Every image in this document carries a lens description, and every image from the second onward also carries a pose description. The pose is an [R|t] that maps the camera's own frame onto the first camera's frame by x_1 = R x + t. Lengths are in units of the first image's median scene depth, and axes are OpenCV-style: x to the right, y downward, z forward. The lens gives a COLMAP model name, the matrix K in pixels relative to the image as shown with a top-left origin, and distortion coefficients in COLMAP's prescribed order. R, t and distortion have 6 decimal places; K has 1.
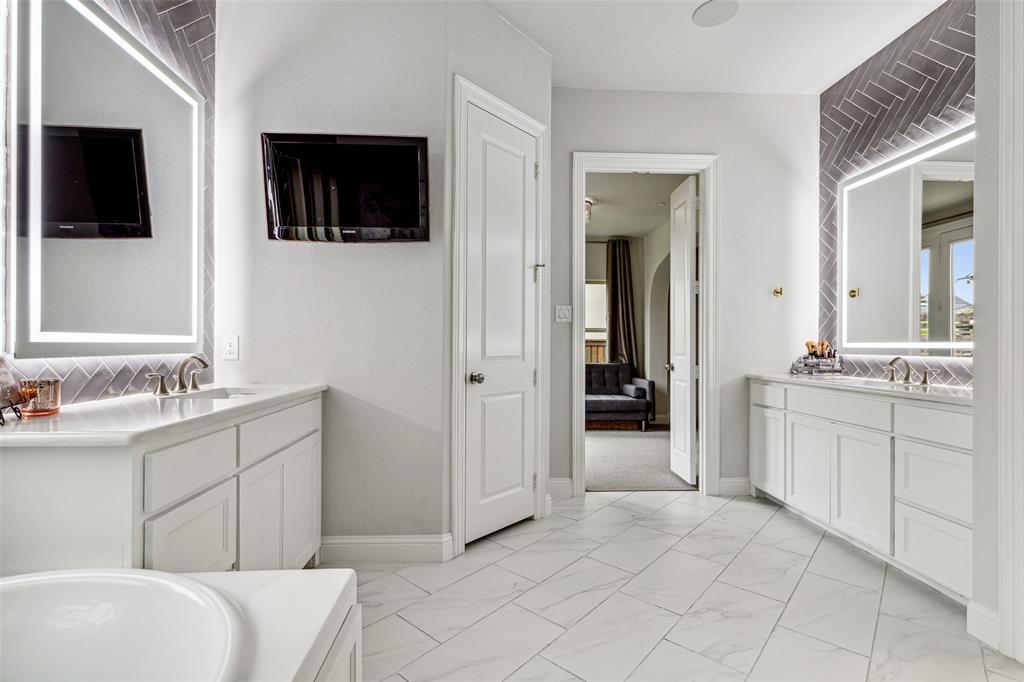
lens RADIAL K [[472.7, 0, 510.3], [0, 472.7, 340.4], [0, 0, 1]] dist [0.004857, -0.000205]
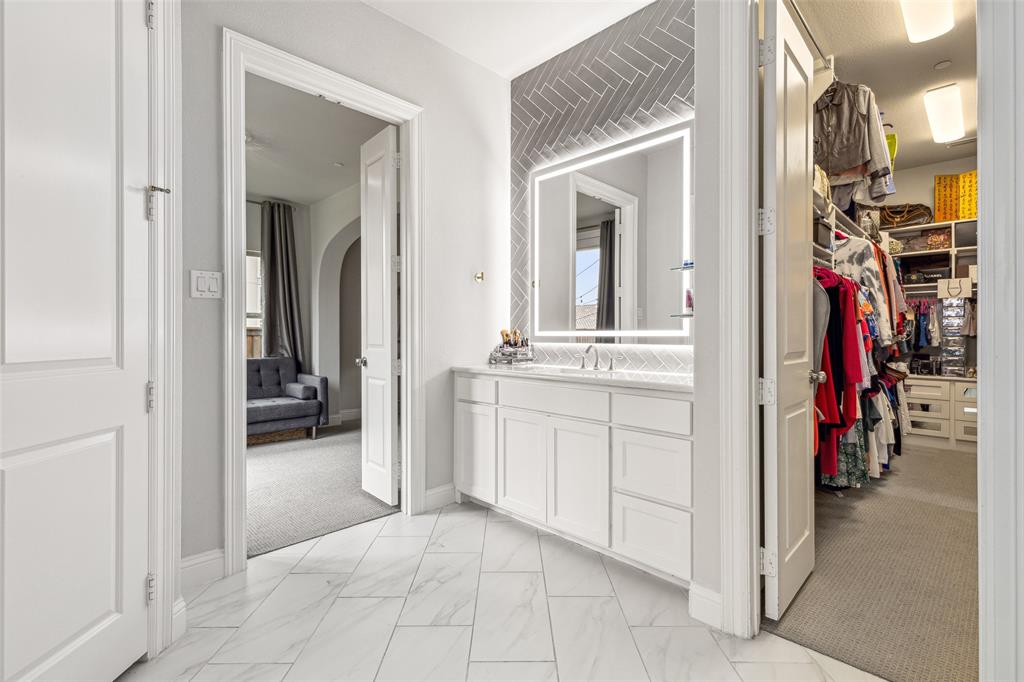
lens RADIAL K [[472.7, 0, 517.8], [0, 472.7, 334.2], [0, 0, 1]] dist [0.004857, -0.000205]
pose [[0.752040, -0.004780, 0.659100, 0.010933], [-0.002146, 0.999951, 0.009701, 0.001446], [-0.659114, -0.008710, 0.751993, 0.269587]]
